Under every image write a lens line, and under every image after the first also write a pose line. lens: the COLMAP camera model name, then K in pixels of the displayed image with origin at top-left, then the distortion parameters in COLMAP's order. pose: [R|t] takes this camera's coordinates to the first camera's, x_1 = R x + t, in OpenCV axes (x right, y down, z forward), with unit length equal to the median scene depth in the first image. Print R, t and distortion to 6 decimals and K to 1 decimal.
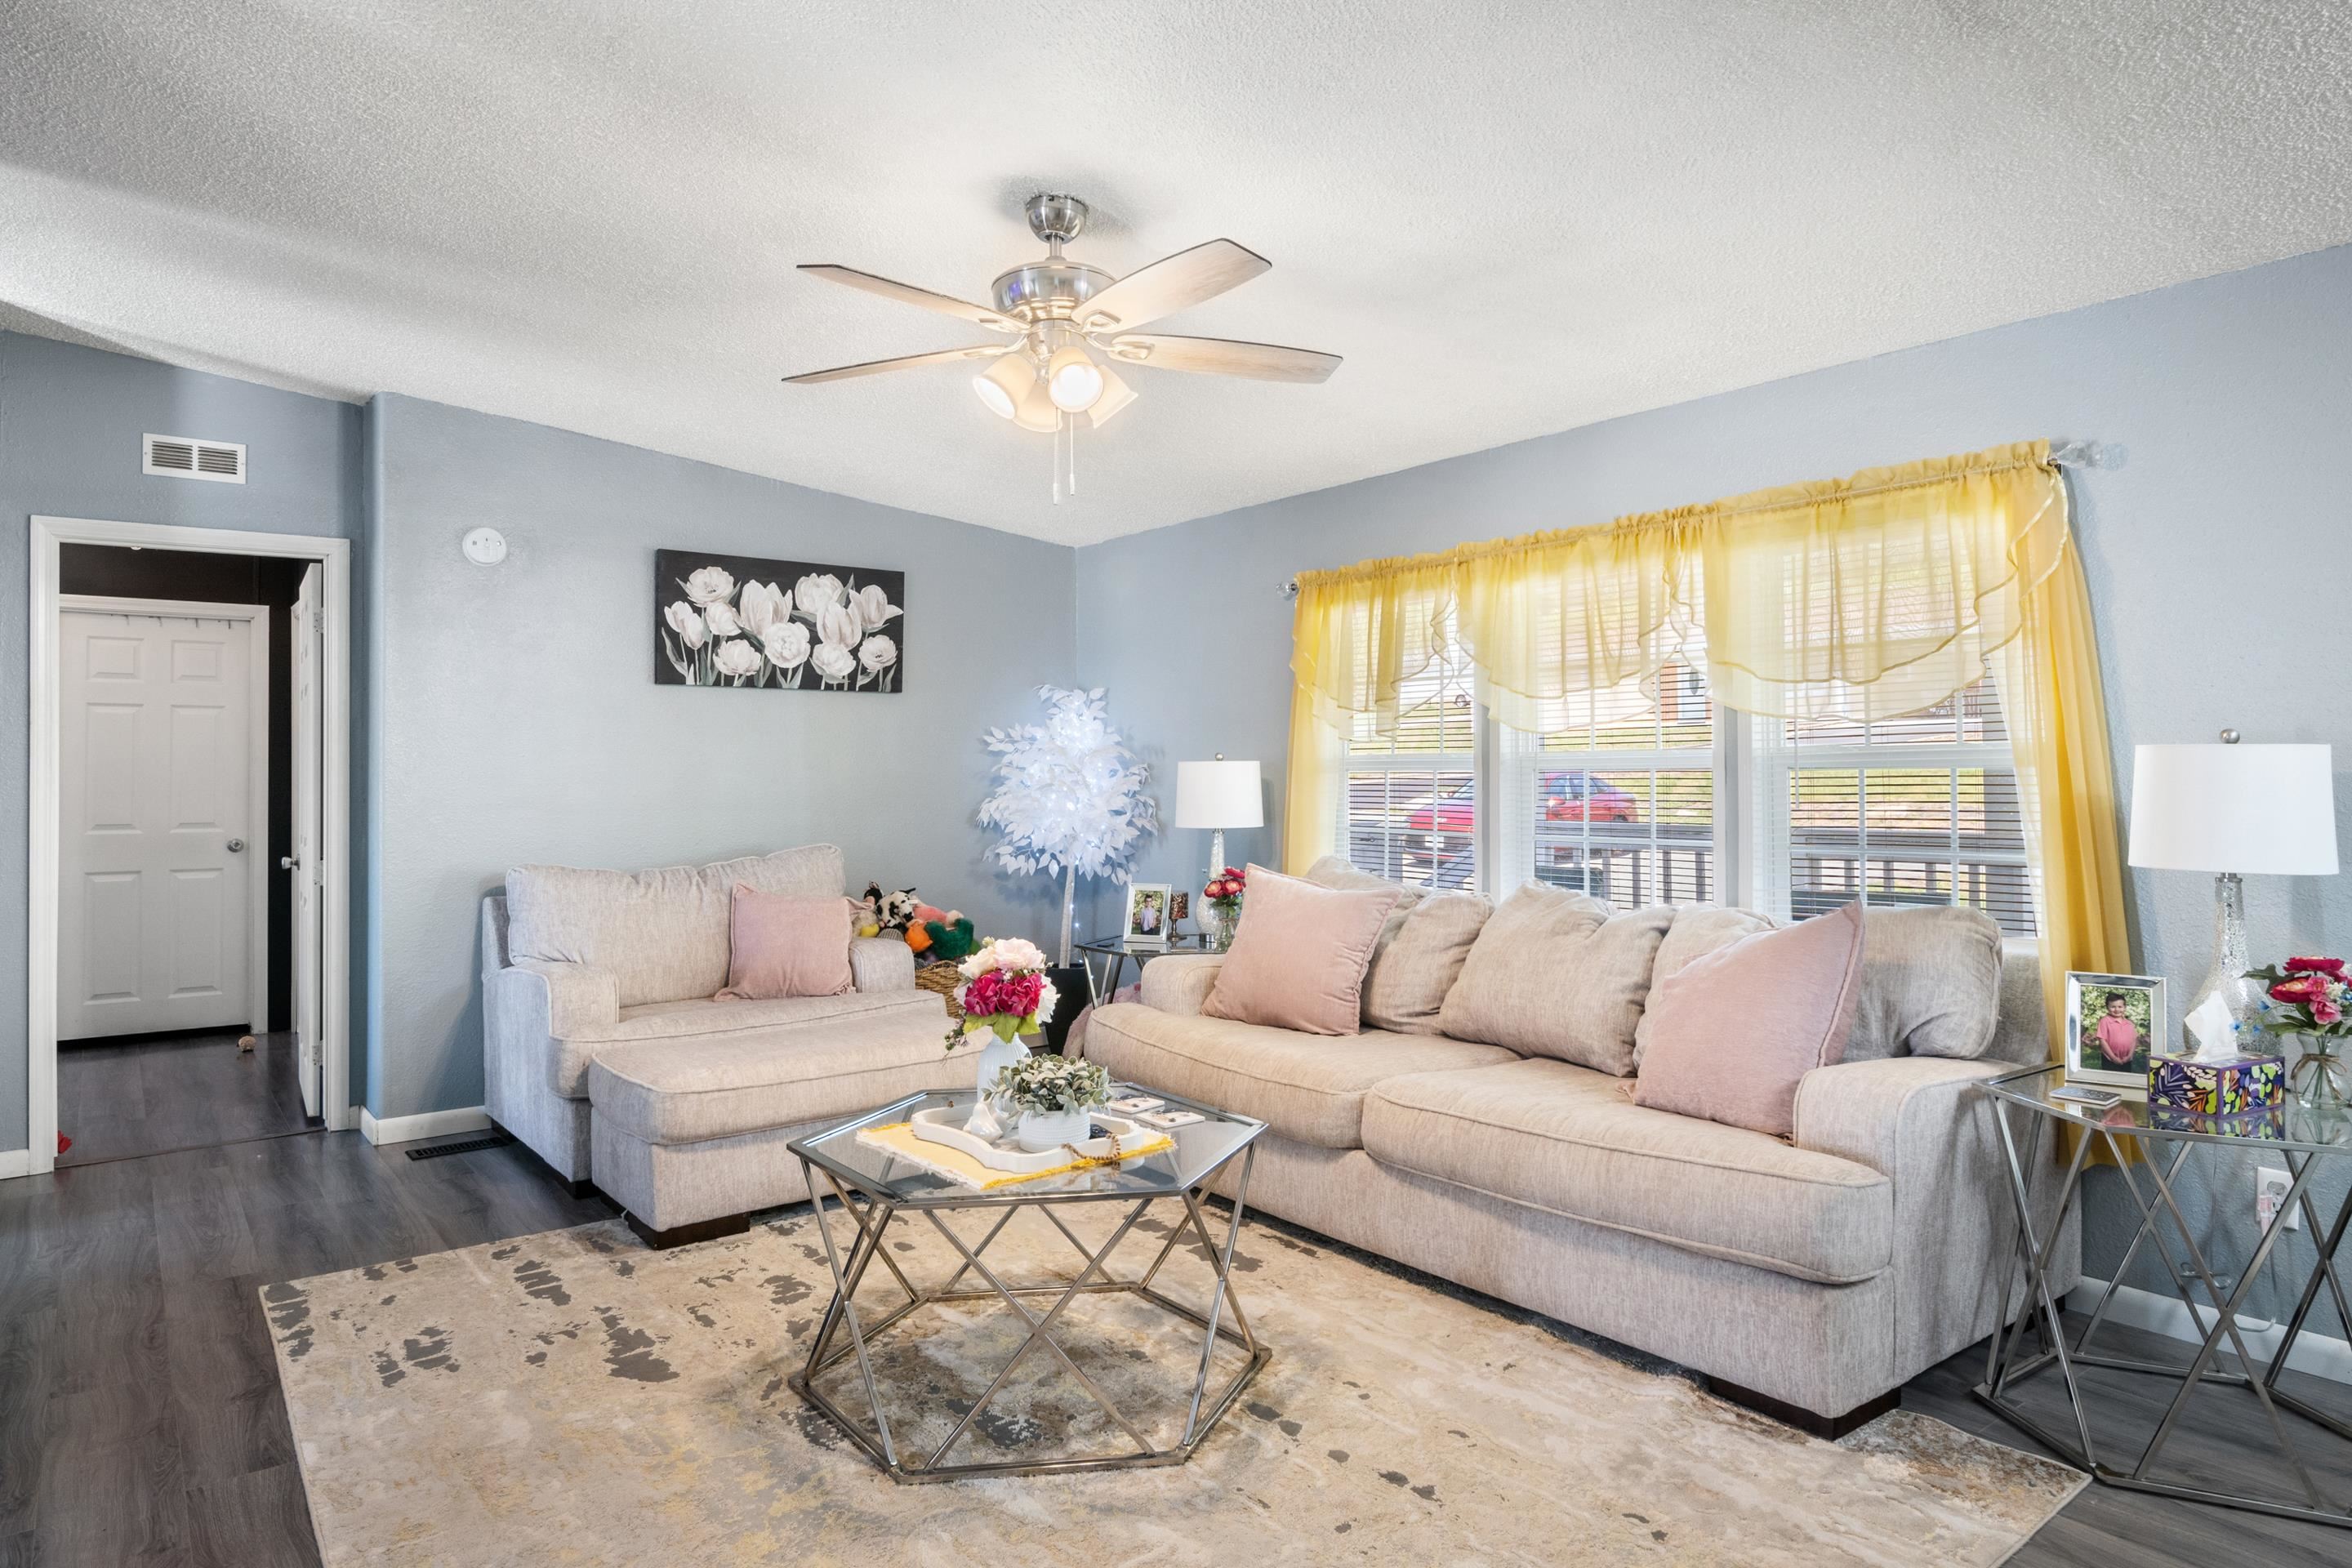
lens RADIAL K [[1356.5, 0, 1189.0], [0, 1356.5, 779.4], [0, 0, 1]] dist [-0.005540, -0.002824]
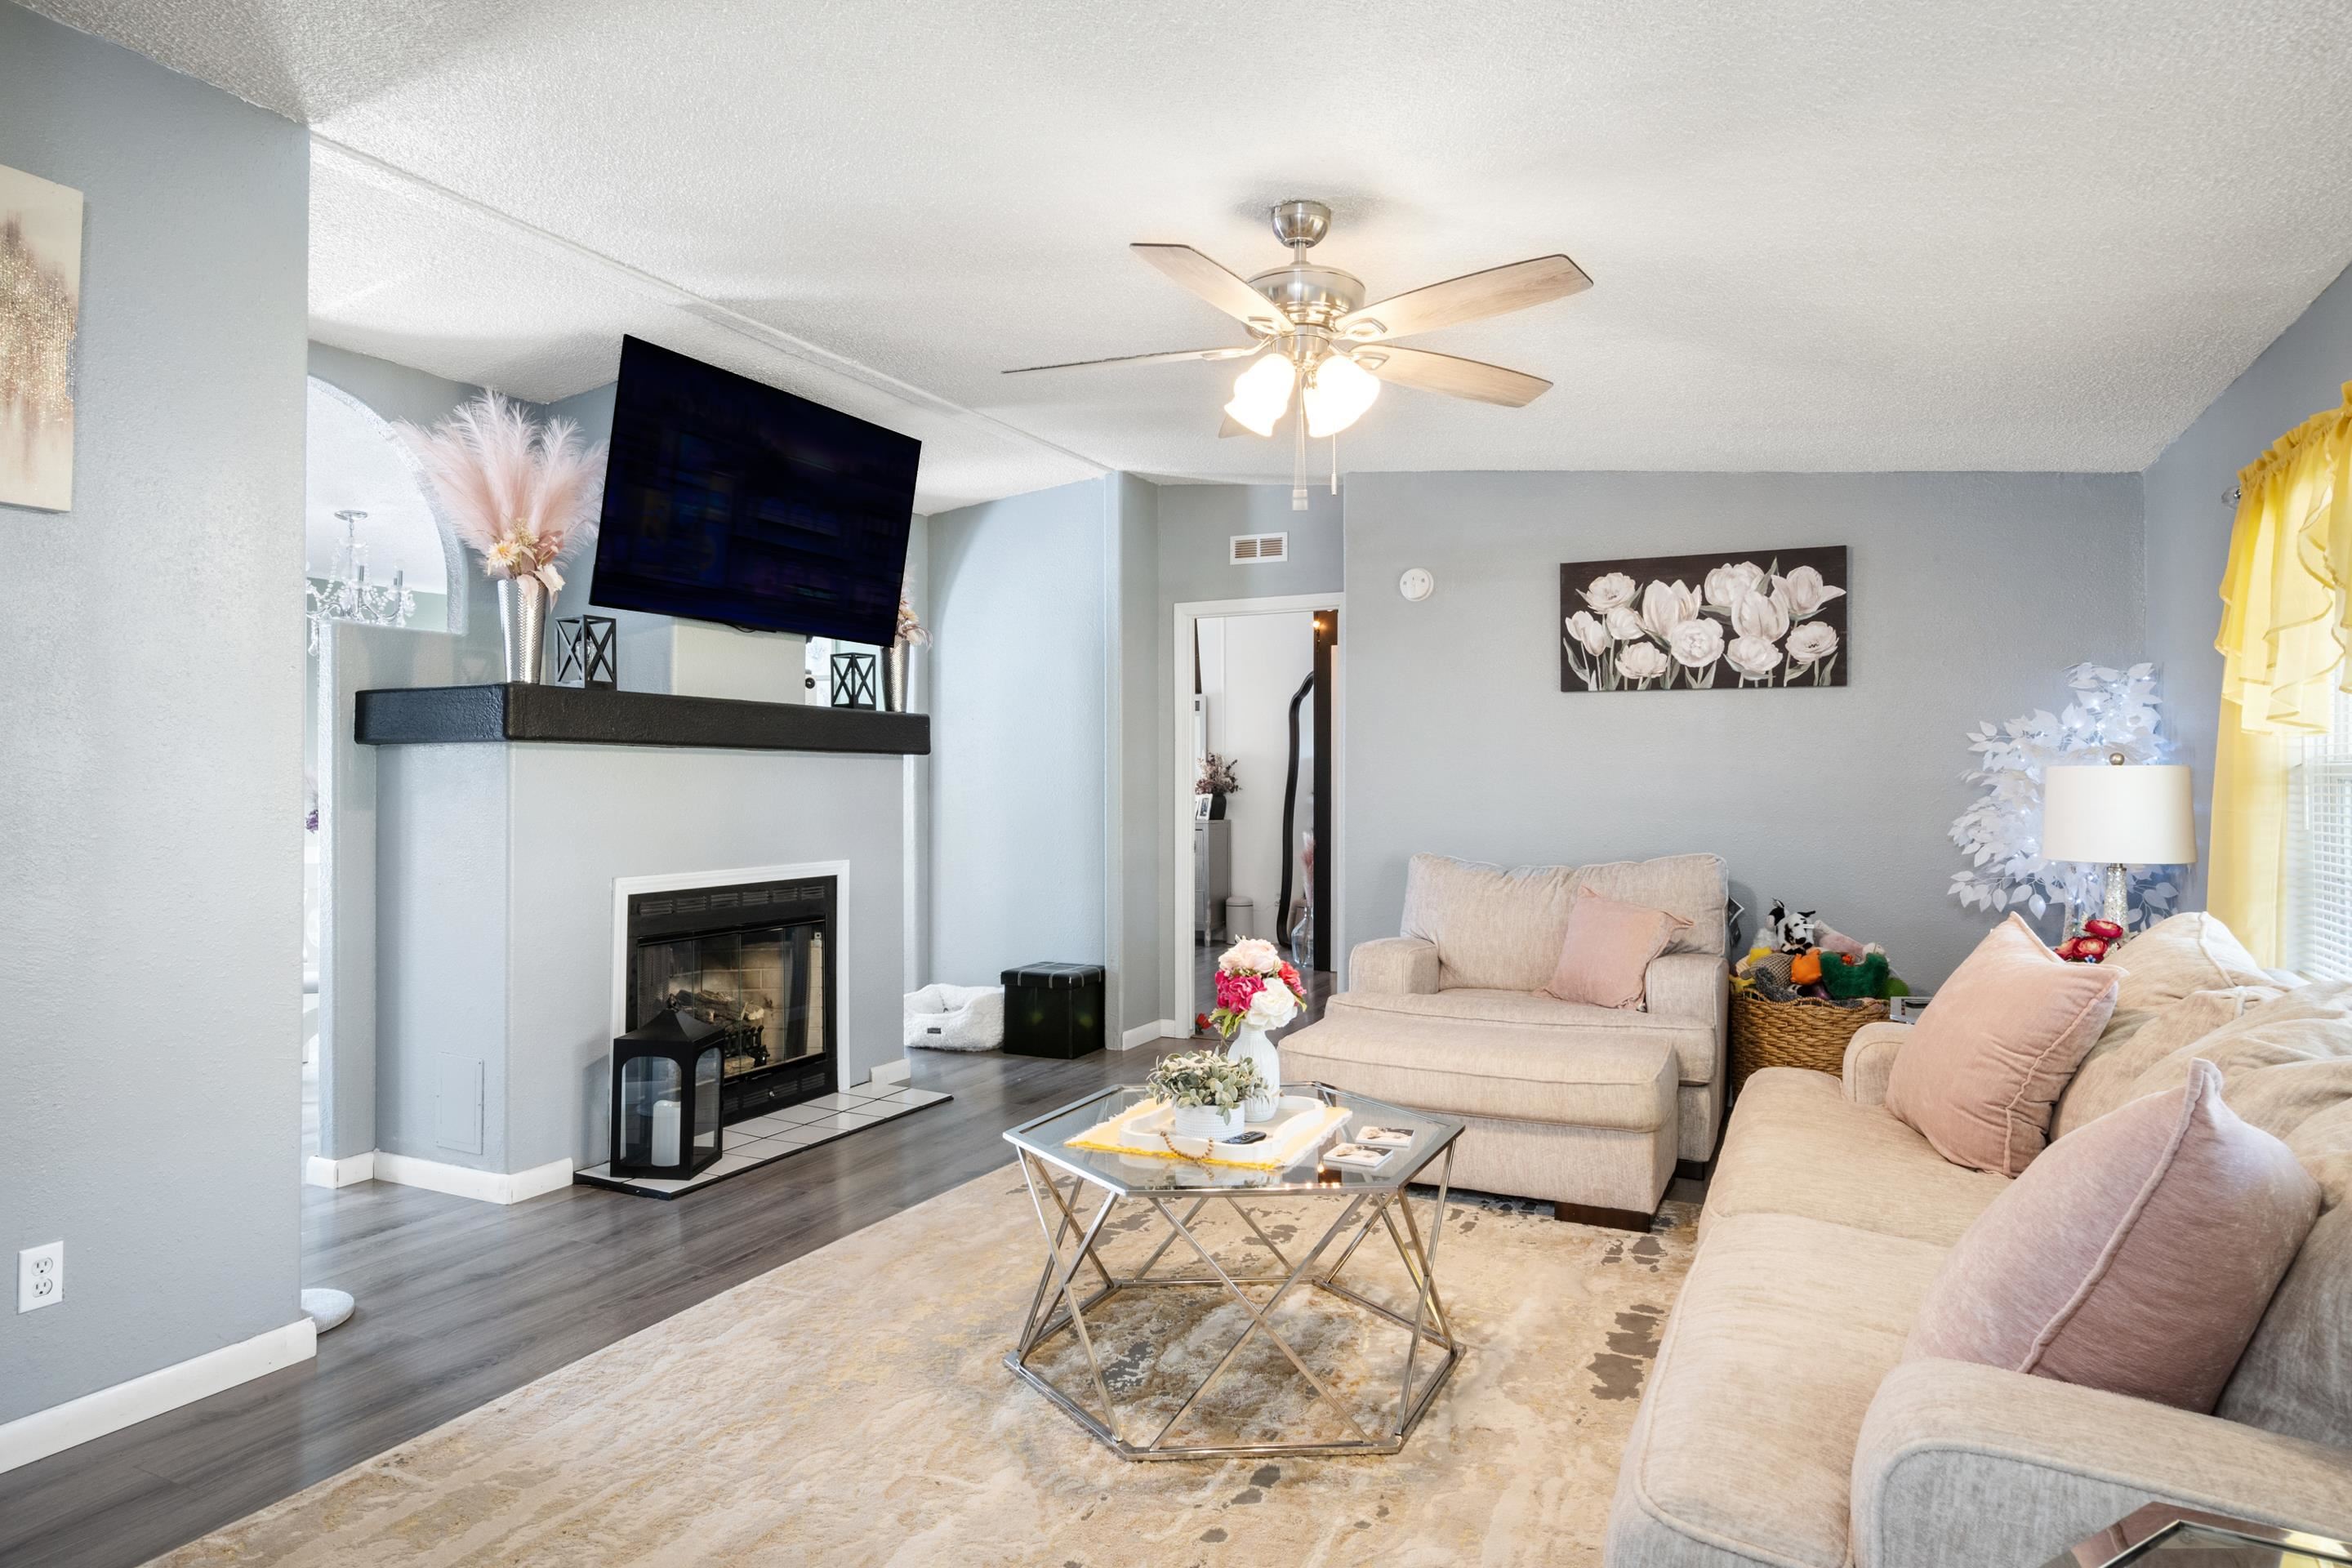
lens RADIAL K [[1356.5, 0, 1191.0], [0, 1356.5, 784.5], [0, 0, 1]] dist [-0.005540, -0.002824]
pose [[0.452127, 0.010242, -0.891895, 0.405274], [-0.010163, 0.999928, 0.006331, -0.002153], [0.891896, 0.006202, 0.452198, 0.259855]]
